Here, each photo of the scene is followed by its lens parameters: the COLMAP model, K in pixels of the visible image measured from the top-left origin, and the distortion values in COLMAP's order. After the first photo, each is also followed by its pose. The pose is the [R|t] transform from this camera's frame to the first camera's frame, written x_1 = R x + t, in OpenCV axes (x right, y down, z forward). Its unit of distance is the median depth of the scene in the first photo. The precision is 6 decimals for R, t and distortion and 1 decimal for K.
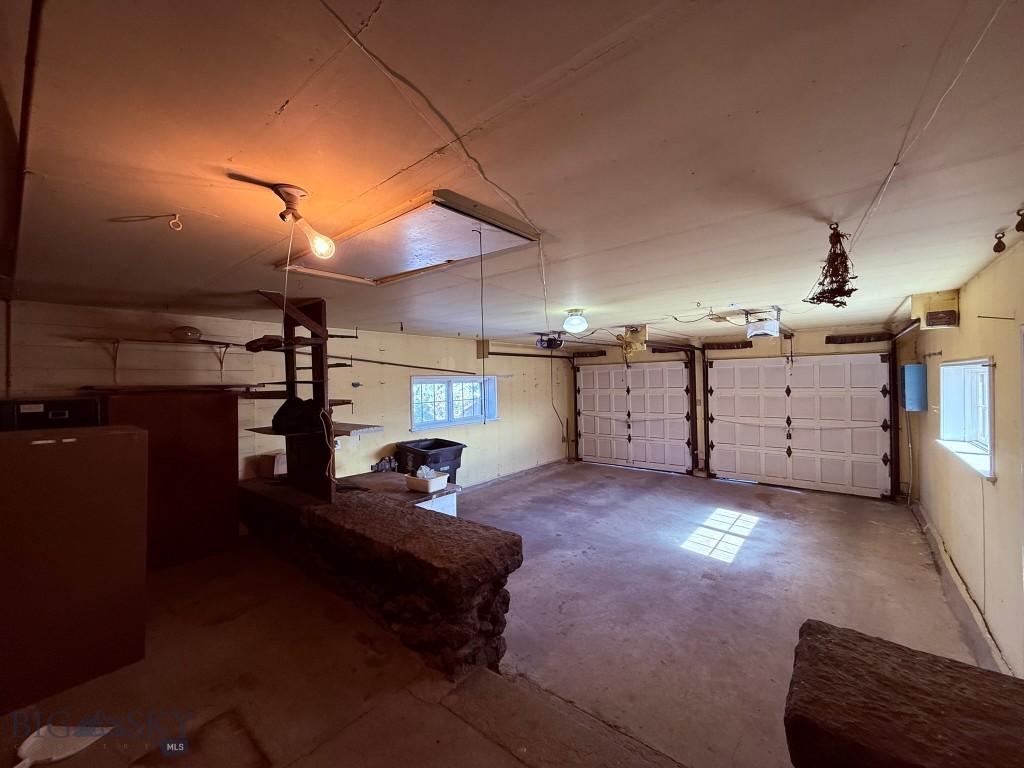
lens RADIAL K [[407.5, 0, 512.0], [0, 407.5, 384.0], [0, 0, 1]] dist [0.000844, 0.000194]
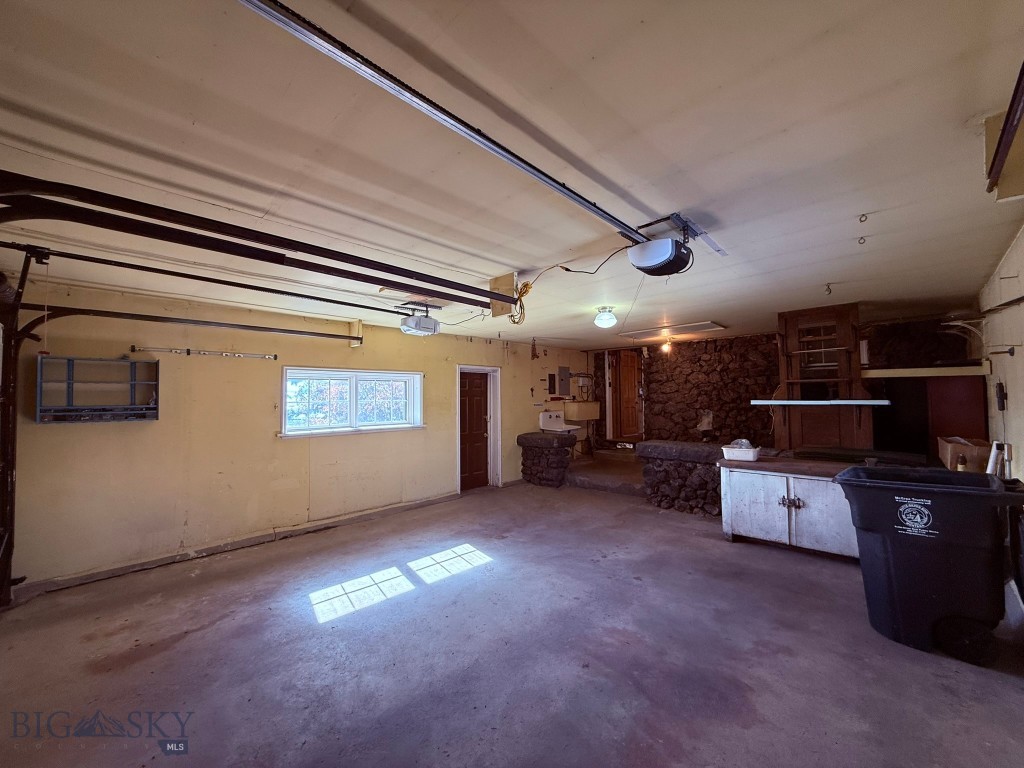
lens RADIAL K [[407.5, 0, 512.0], [0, 407.5, 384.0], [0, 0, 1]] dist [0.000844, 0.000194]
pose [[-0.995303, 0.035399, 0.090102, 0.263047], [0.033022, 0.999070, -0.027731, 0.043798], [-0.091000, -0.024625, -0.995546, 1.772646]]
